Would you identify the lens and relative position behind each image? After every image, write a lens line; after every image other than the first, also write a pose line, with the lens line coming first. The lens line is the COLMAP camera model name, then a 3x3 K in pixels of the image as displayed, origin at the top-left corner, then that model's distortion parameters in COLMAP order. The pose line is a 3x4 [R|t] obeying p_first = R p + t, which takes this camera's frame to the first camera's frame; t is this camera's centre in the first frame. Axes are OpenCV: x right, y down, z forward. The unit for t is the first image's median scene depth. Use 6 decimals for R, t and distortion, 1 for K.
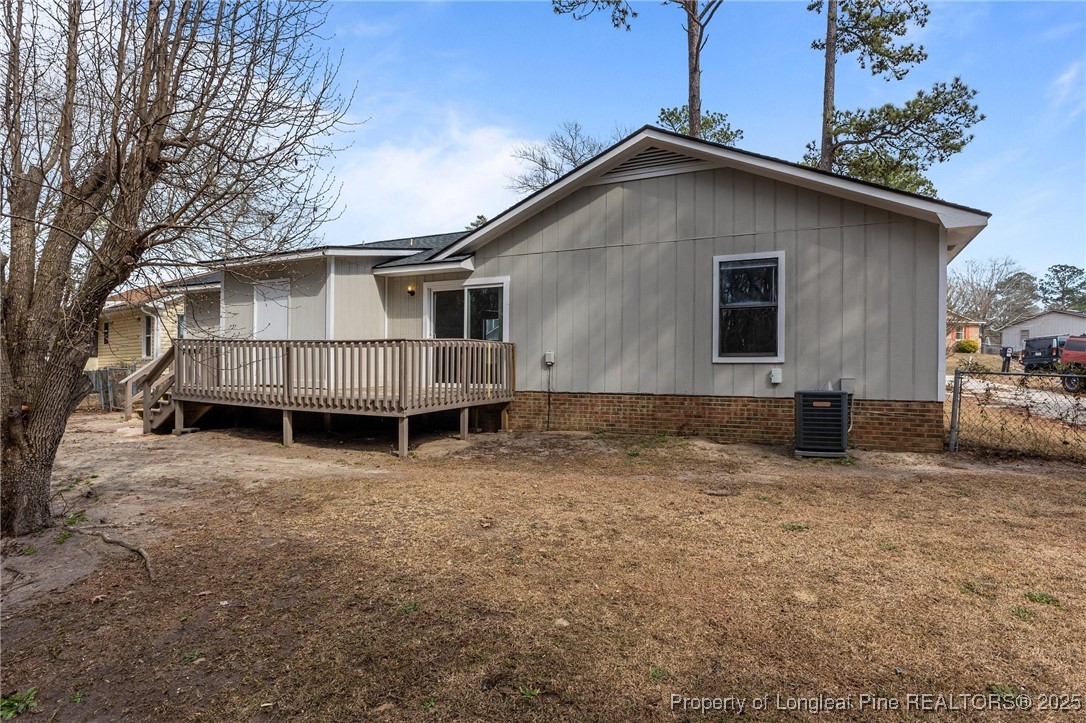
lens RADIAL K [[613.4, 0, 539.6], [0, 613.4, 364.0], [0, 0, 1]] dist [-0.017584, -0.000565]
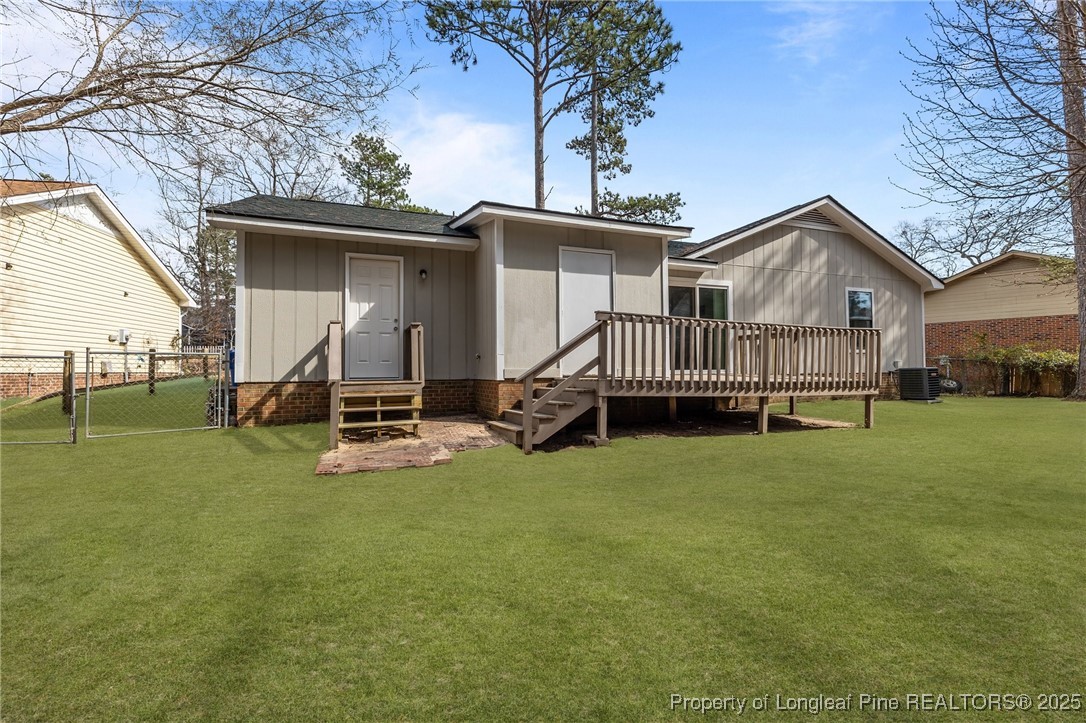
lens RADIAL K [[479.8, 0, 544.7], [0, 479.8, 348.5], [0, 0, 1]] dist [0.005309, 0.000257]
pose [[0.675847, 0.018749, 0.736803, -0.979766], [0.002436, 0.999614, -0.027671, 0.016264], [-0.737038, 0.020496, 0.675541, 0.613522]]
